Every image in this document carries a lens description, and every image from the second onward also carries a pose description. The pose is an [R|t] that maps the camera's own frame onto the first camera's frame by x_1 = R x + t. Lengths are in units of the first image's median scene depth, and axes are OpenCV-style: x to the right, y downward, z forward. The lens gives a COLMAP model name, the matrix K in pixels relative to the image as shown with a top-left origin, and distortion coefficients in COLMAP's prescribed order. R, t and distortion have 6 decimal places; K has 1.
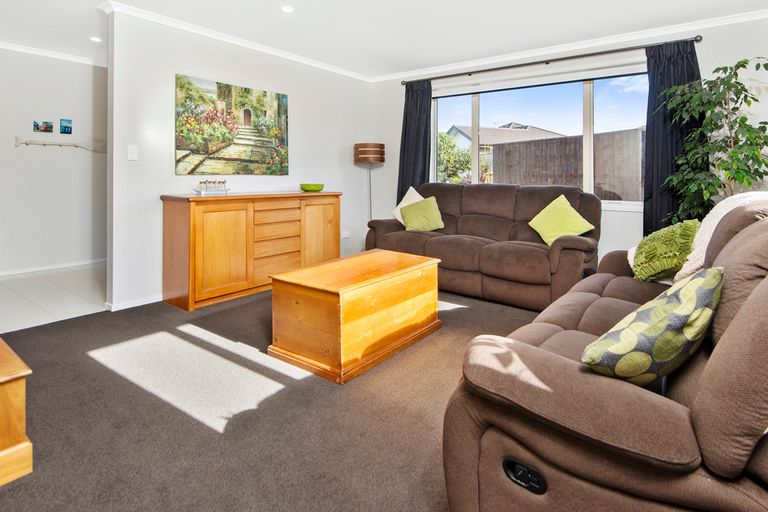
lens RADIAL K [[430.6, 0, 384.0], [0, 430.6, 256.0], [0, 0, 1]] dist [0.001056, -0.000960]
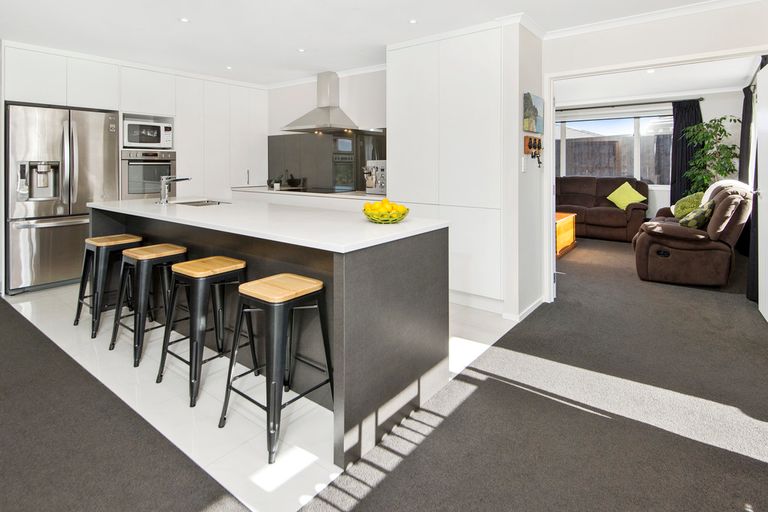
lens RADIAL K [[401.5, 0, 384.0], [0, 401.5, 256.0], [0, 0, 1]] dist [-0.001750, 0.000050]
pose [[0.999816, -0.012499, -0.014550, -0.706556], [0.013058, 0.999155, 0.038970, 0.112158], [0.014051, -0.039153, 0.999134, -0.882143]]
